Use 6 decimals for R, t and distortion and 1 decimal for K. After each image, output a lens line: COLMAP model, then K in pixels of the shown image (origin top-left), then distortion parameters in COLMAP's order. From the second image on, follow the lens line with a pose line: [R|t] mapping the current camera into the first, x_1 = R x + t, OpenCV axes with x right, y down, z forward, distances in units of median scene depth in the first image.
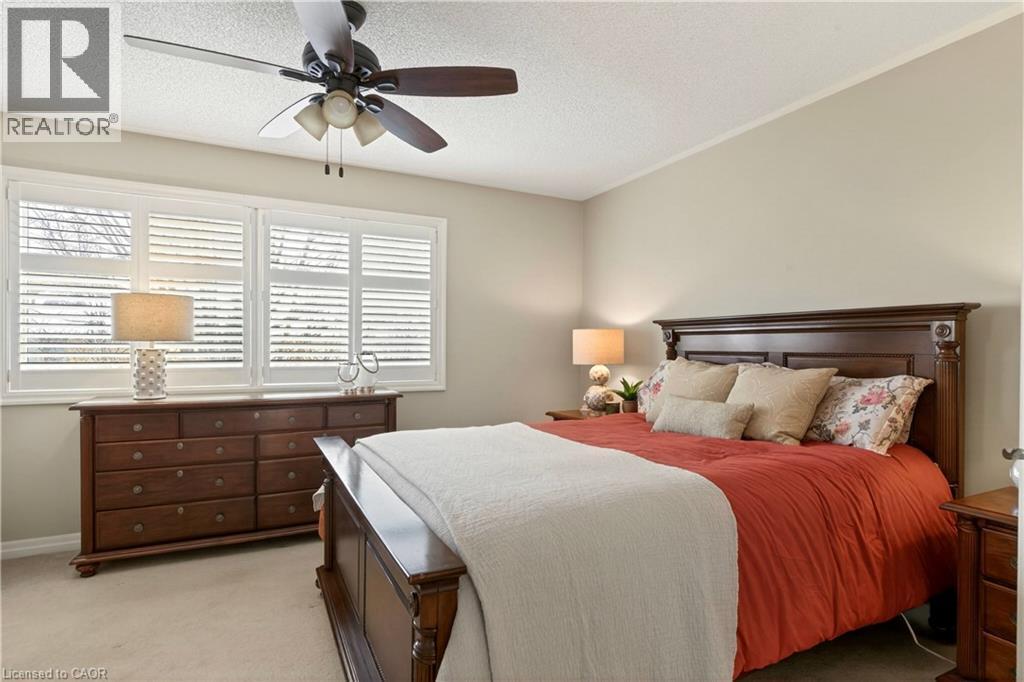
lens RADIAL K [[524.9, 0, 512.0], [0, 524.9, 341.0], [0, 0, 1]] dist [0.000315, 0.000163]
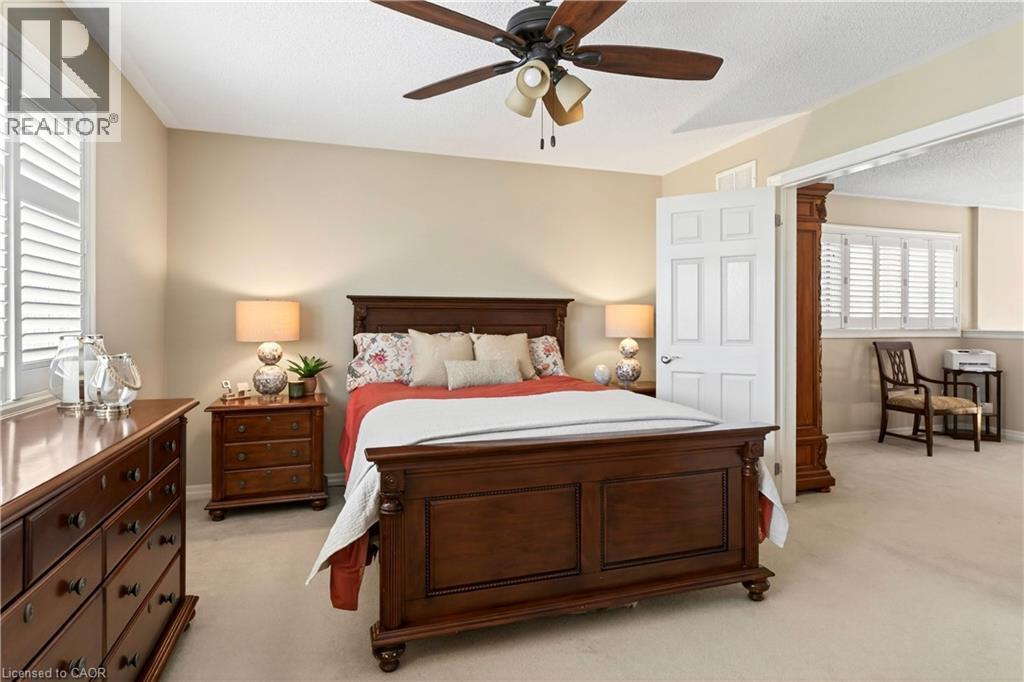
lens RADIAL K [[524.9, 0, 512.0], [0, 524.9, 341.0], [0, 0, 1]] dist [0.000315, 0.000163]
pose [[0.132095, -0.046059, 0.990166, -0.726893], [-0.014999, 0.998713, 0.048458, -0.005362], [-0.991124, -0.021252, 0.131235, 0.537619]]
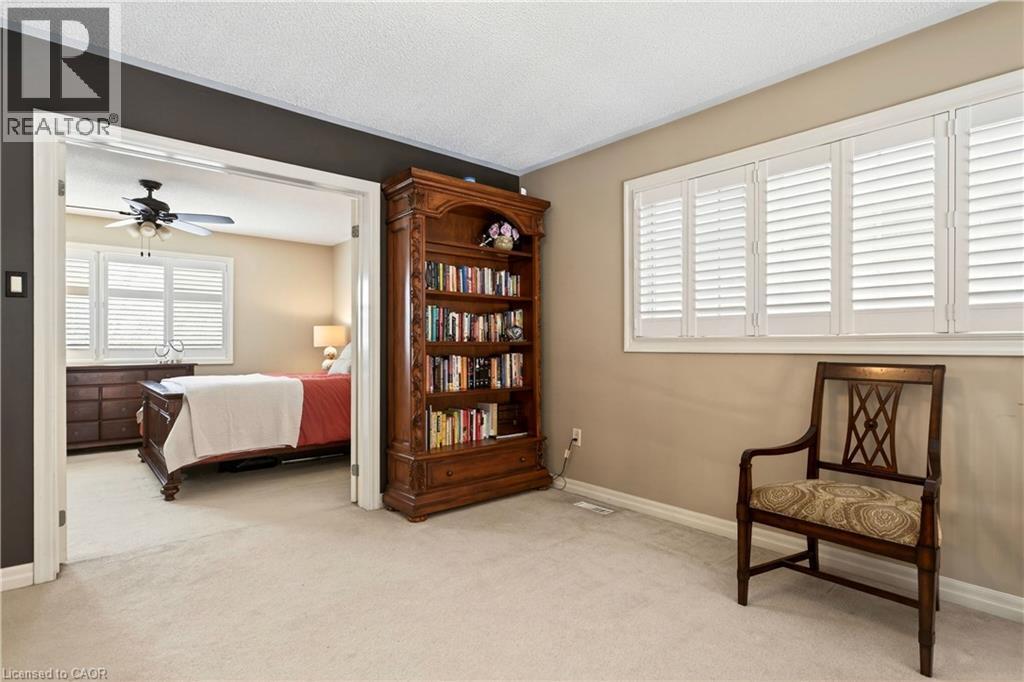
lens RADIAL K [[524.9, 0, 512.0], [0, 524.9, 341.0], [0, 0, 1]] dist [0.000315, 0.000163]
pose [[0.972151, -0.004420, 0.234312, 0.379944], [0.005260, 0.999982, -0.002960, 0.037670], [-0.234294, 0.004110, 0.972157, -0.888677]]
